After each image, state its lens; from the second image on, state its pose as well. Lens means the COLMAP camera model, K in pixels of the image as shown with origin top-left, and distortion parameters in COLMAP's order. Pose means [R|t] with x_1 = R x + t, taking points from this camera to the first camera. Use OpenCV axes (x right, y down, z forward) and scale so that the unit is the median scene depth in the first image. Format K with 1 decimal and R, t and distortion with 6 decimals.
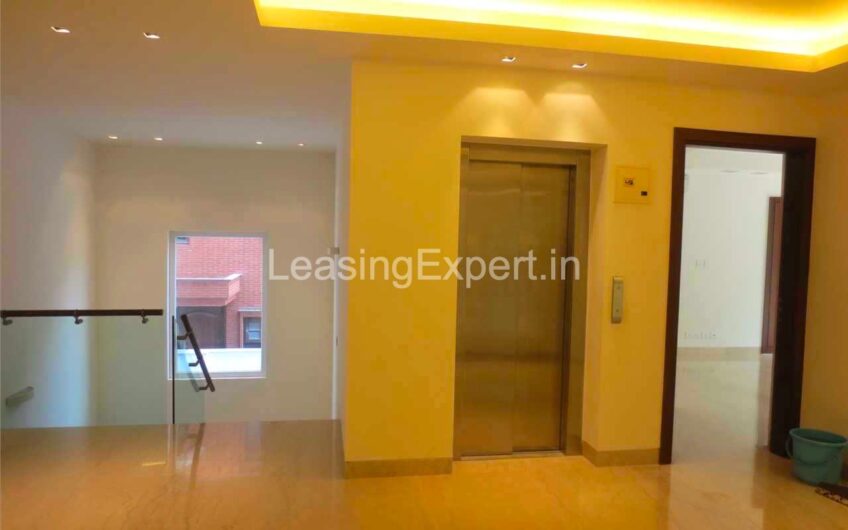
lens RADIAL K [[607.3, 0, 421.9], [0, 607.3, 260.3], [0, 0, 1]] dist [0.006722, -0.001440]
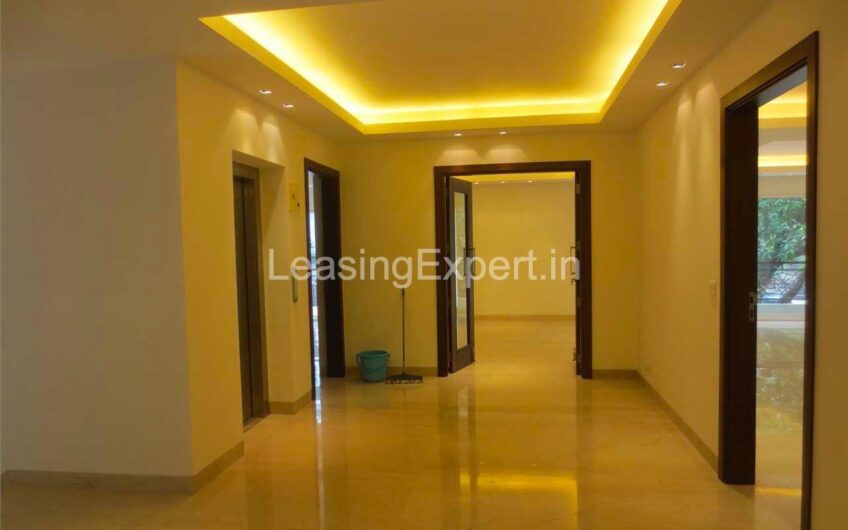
lens RADIAL K [[607.3, 0, 422.1], [0, 607.3, 262.1], [0, 0, 1]] dist [0.006722, -0.001440]
pose [[0.350176, -0.067703, 0.934234, -0.853561], [0.073842, 0.996276, 0.044521, -0.023475], [-0.933769, 0.053395, 0.353871, 0.283422]]
